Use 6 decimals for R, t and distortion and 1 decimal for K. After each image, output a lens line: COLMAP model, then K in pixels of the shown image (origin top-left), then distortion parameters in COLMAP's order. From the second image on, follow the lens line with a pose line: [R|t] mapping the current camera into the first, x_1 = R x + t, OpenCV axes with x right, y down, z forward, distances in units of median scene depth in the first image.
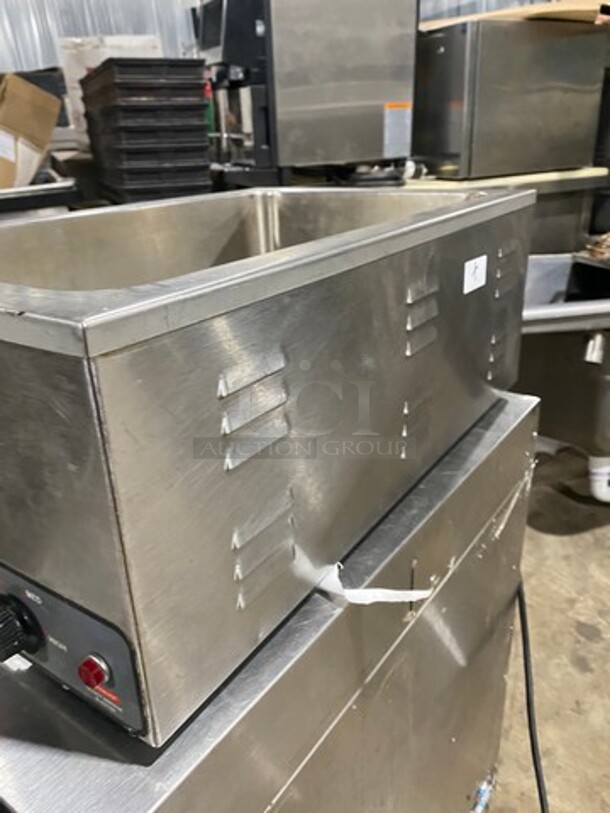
lens RADIAL K [[610.1, 0, 305.0], [0, 610.1, 406.5], [0, 0, 1]] dist [-0.001135, -0.004330]
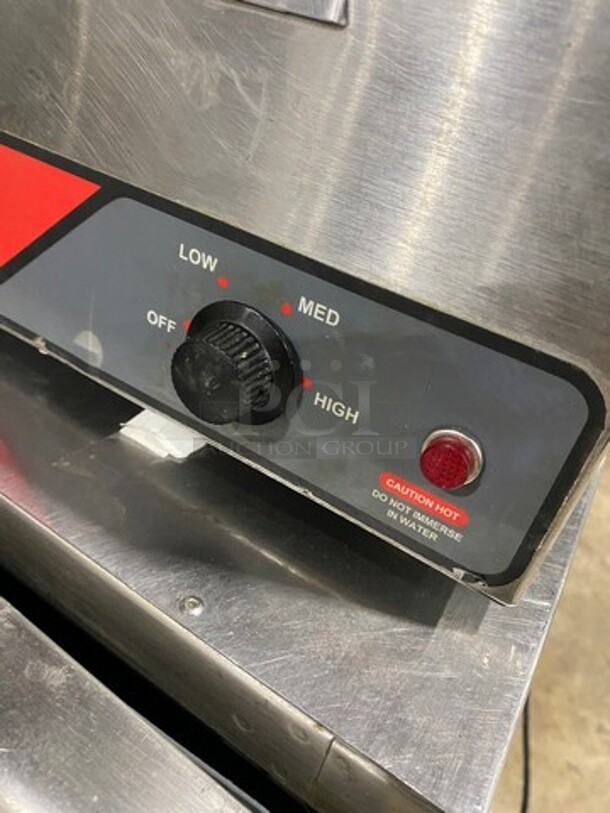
lens RADIAL K [[610.1, 0, 305.0], [0, 610.1, 406.5], [0, 0, 1]] dist [-0.001135, -0.004330]
pose [[0.966741, 0.163725, 0.196486, -0.107787], [-0.191781, 0.972332, 0.133382, 0.064380], [-0.169211, -0.166628, 0.971392, 0.097048]]
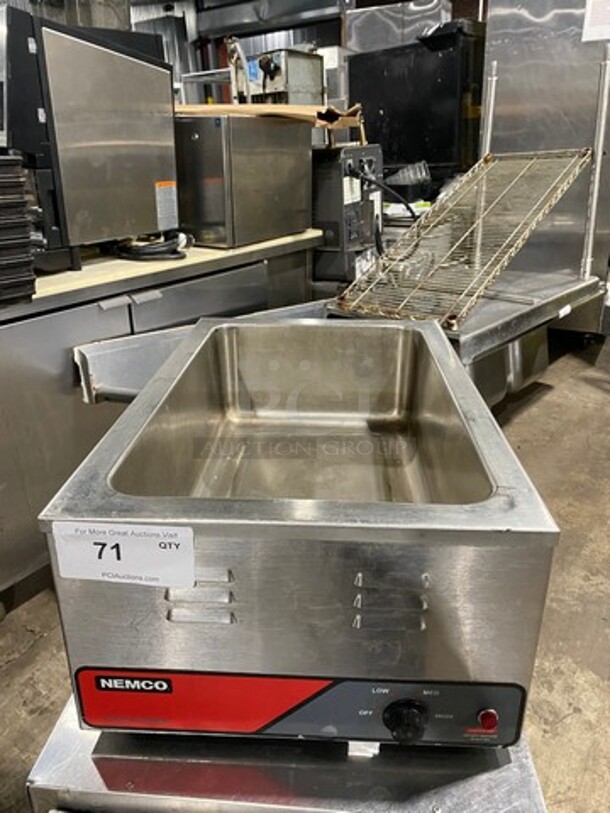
lens RADIAL K [[610.1, 0, 305.0], [0, 610.1, 406.5], [0, 0, 1]] dist [-0.001135, -0.004330]
pose [[0.849240, -0.167949, 0.500585, -0.265815], [0.179605, 0.983415, 0.025243, -0.093238], [-0.496522, 0.068470, 0.865320, -0.039835]]
